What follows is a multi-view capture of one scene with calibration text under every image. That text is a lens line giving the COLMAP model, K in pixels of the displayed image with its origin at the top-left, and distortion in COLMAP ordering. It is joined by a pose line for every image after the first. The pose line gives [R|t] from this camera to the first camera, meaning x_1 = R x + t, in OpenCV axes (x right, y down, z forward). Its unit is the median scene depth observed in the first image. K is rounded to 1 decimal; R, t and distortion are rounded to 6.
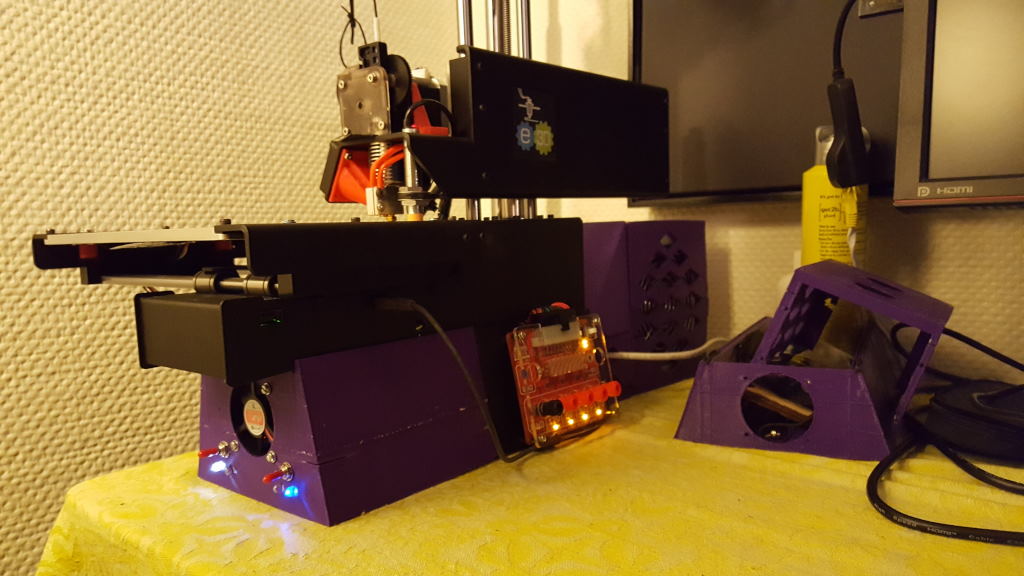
lens RADIAL K [[826.1, 0, 491.0], [0, 826.1, 310.6], [0, 0, 1]] dist [0.084397, -0.116032]
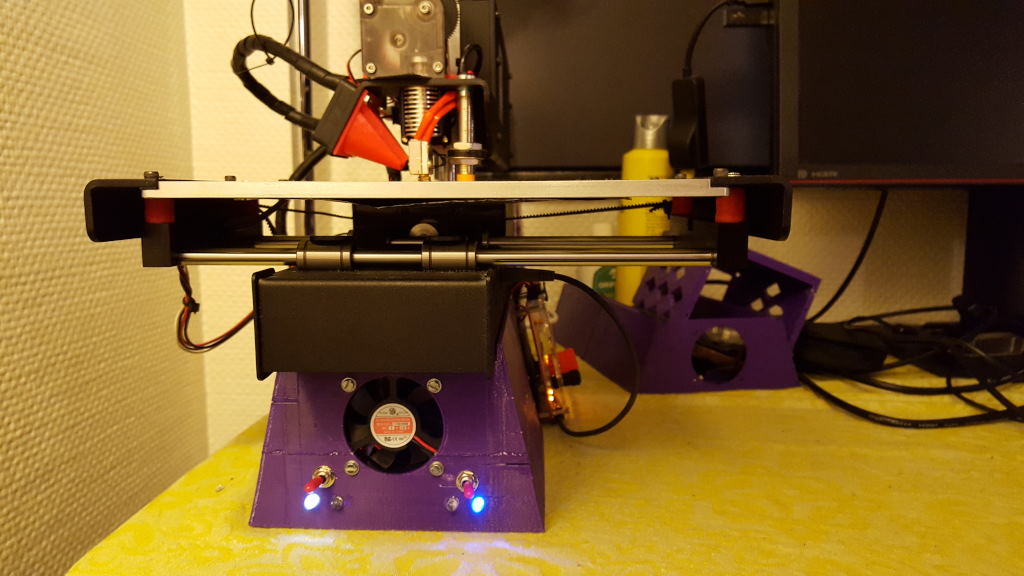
lens RADIAL K [[826.1, 0, 509.3], [0, 826.1, 307.9], [0, 0, 1]] dist [0.084397, -0.116032]
pose [[0.767708, -0.060481, 0.637940, -0.508581], [0.047773, 0.998167, 0.037142, -0.004663], [-0.639017, 0.001962, 0.769190, 0.241249]]
